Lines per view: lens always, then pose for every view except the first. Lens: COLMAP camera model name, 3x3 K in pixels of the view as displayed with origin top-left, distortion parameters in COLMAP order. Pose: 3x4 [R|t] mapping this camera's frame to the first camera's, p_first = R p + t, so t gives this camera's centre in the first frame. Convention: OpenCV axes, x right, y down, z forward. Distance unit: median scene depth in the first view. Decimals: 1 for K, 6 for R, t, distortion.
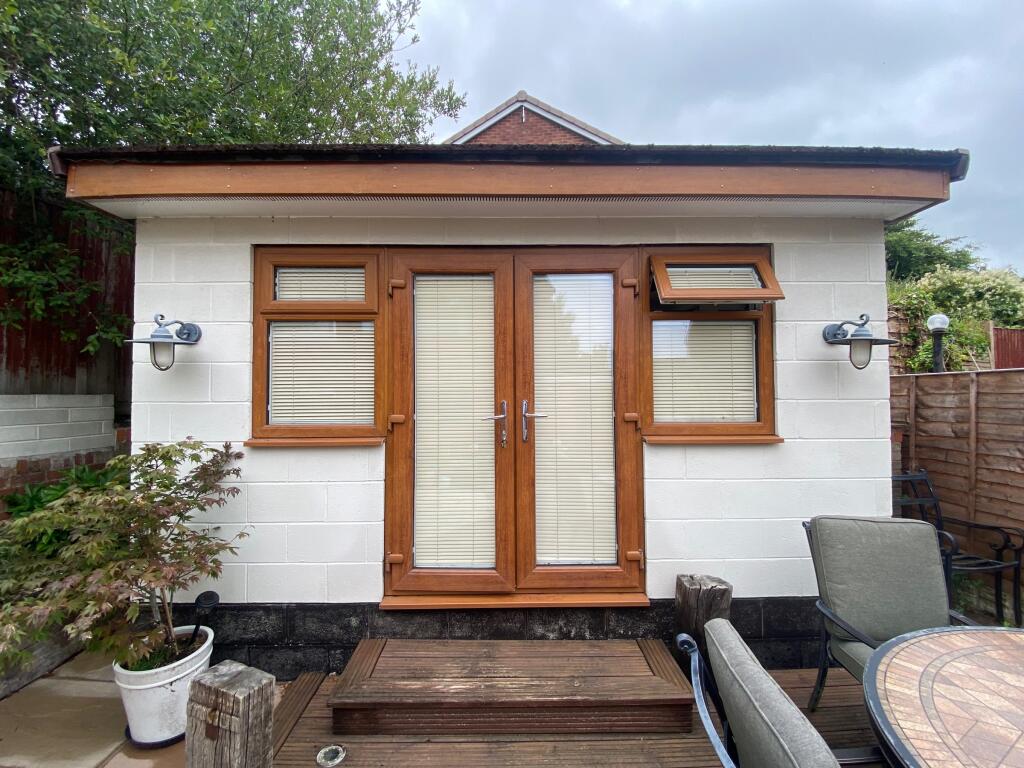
lens RADIAL K [[413.1, 0, 511.7], [0, 413.1, 380.9], [0, 0, 1]] dist [0.021114, -0.021152]
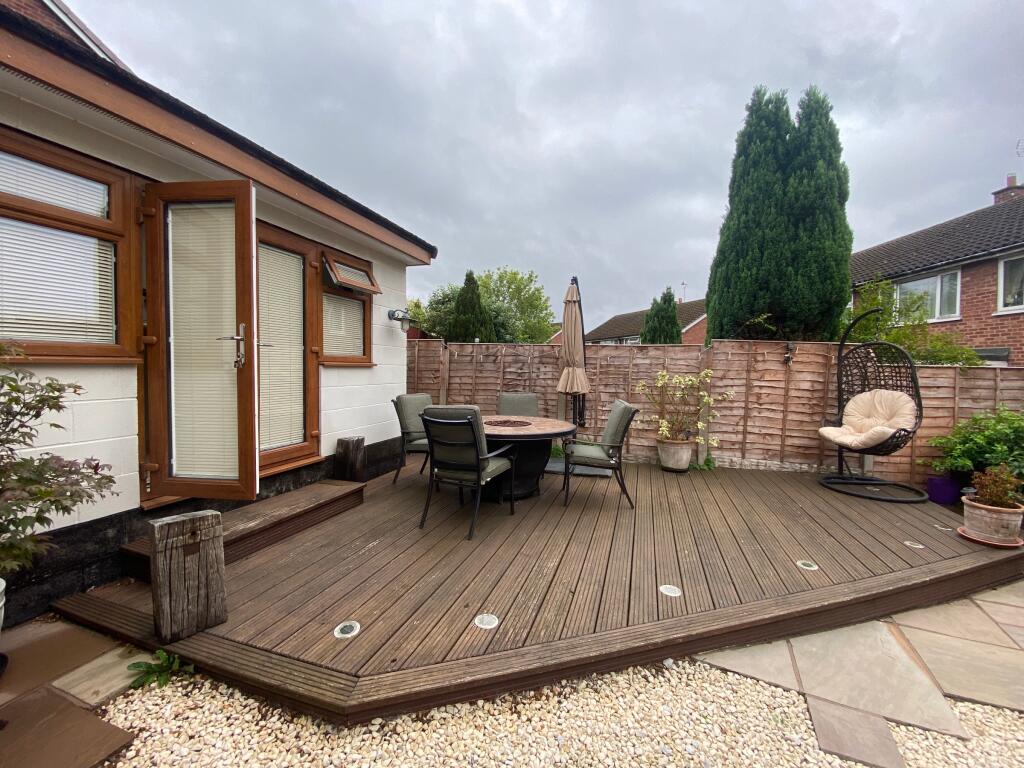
lens RADIAL K [[413.1, 0, 511.7], [0, 413.1, 380.9], [0, 0, 1]] dist [0.021114, -0.021152]
pose [[0.323212, -0.022316, 0.946063, -0.993512], [-0.043135, 0.998335, 0.038286, 0.113280], [-0.945343, -0.053183, 0.321712, -0.254360]]
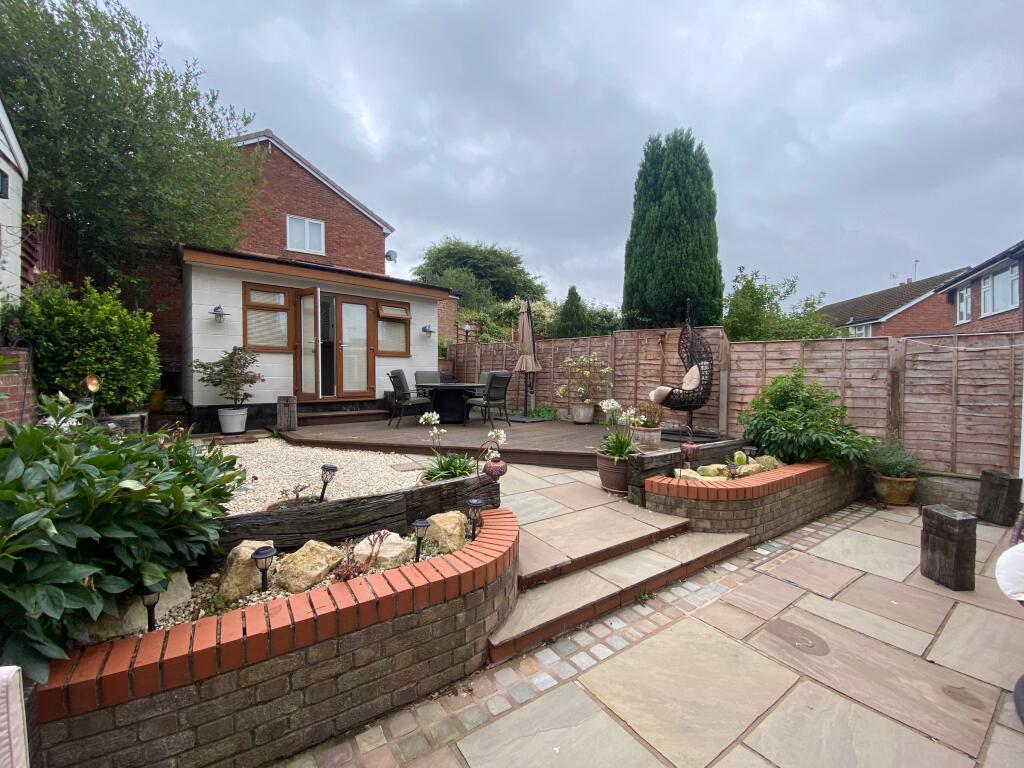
lens RADIAL K [[410.9, 0, 512.0], [0, 410.9, 384.0], [0, 0, 1]] dist [0.019648, -0.020898]
pose [[0.760983, -0.009376, 0.648704, -1.071649], [-0.024976, 0.998731, 0.043734, 0.208295], [-0.648291, -0.049483, 0.759783, -2.429580]]
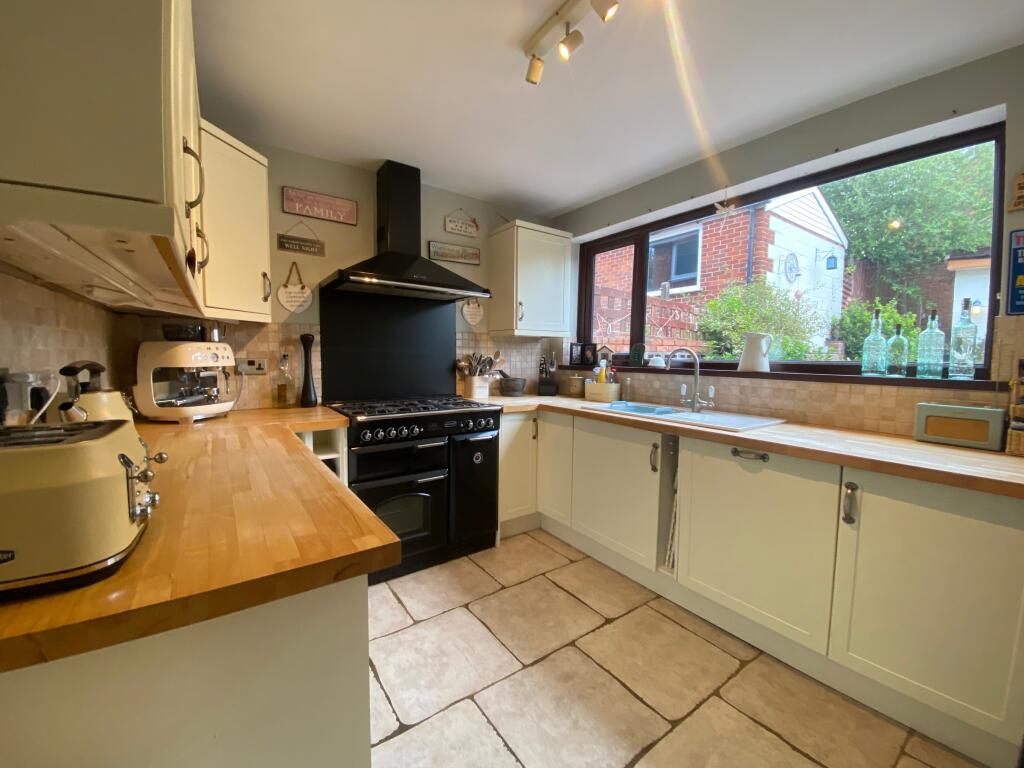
lens RADIAL K [[413.1, 0, 511.7], [0, 413.1, 380.9], [0, 0, 1]] dist [0.021114, -0.021152]
pose [[0.669899, 0.064444, -0.739650, -0.792670], [0.003219, 0.995964, 0.089691, 0.195724], [0.742445, -0.062465, 0.666988, -4.123459]]
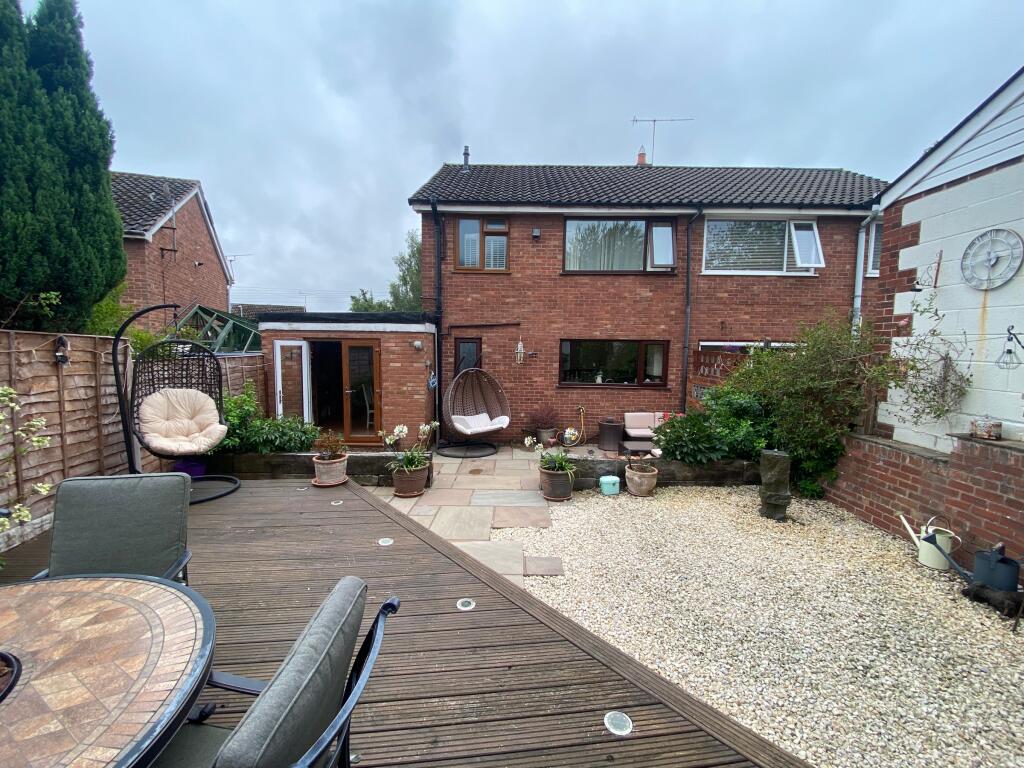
lens RADIAL K [[413.1, 0, 511.7], [0, 413.1, 380.9], [0, 0, 1]] dist [0.021114, -0.021152]
pose [[-0.994660, -0.002602, -0.103169, 0.075218], [-0.008381, 0.998416, 0.055628, 0.002242], [0.102861, 0.056195, -0.993107, 0.735576]]
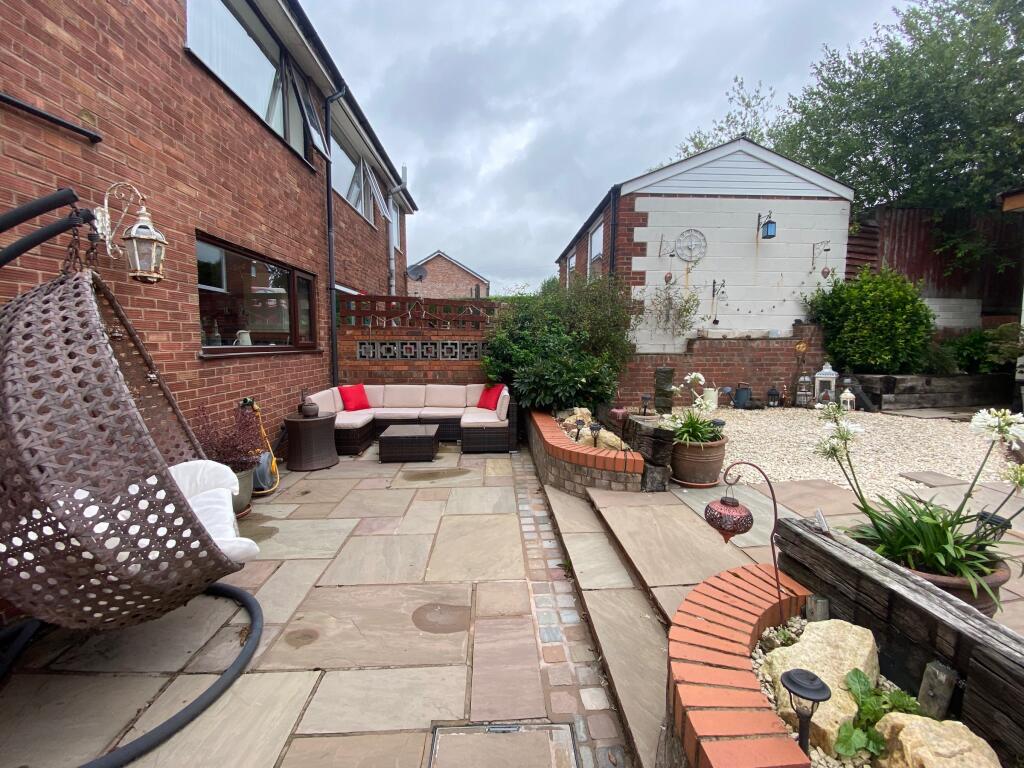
lens RADIAL K [[410.9, 0, 512.0], [0, 410.9, 384.0], [0, 0, 1]] dist [0.019648, -0.020898]
pose [[0.153731, 0.104194, -0.982604, 0.868036], [0.027120, 0.993605, 0.109604, 0.226264], [0.987740, -0.043498, 0.149922, -2.129163]]
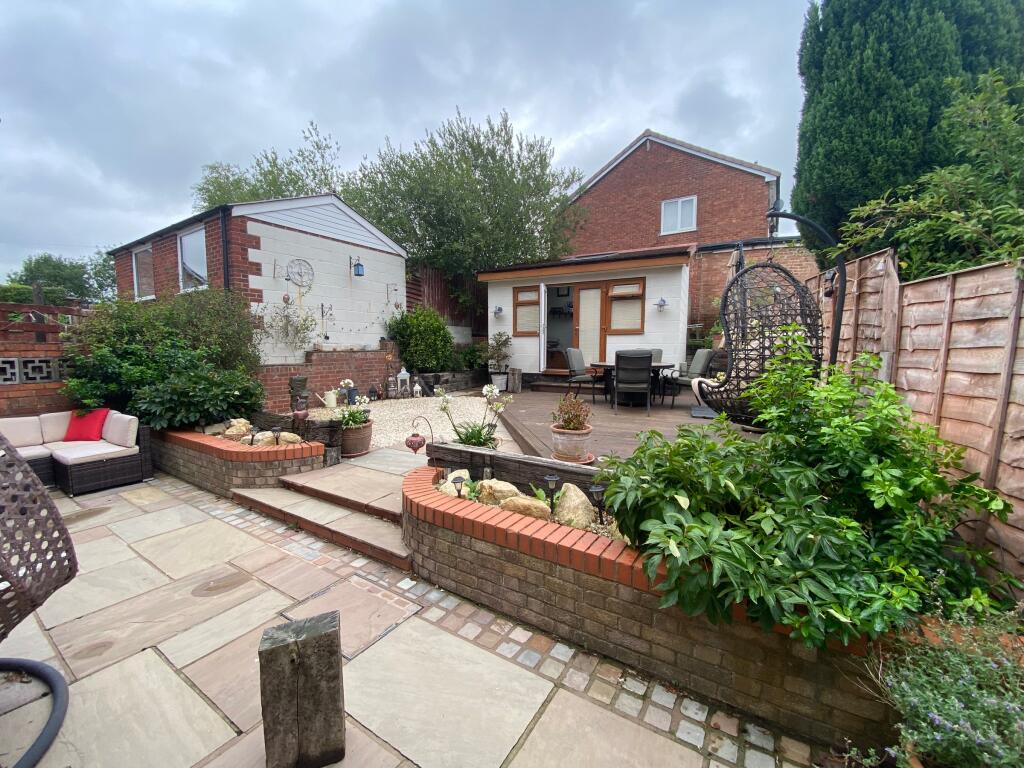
lens RADIAL K [[410.9, 0, 512.0], [0, 410.9, 384.0], [0, 0, 1]] dist [0.019648, -0.020898]
pose [[0.897303, 0.041282, -0.439480, 1.197770], [0.011109, 0.993190, 0.115975, 0.155819], [0.441275, -0.108947, 0.890734, -2.749864]]
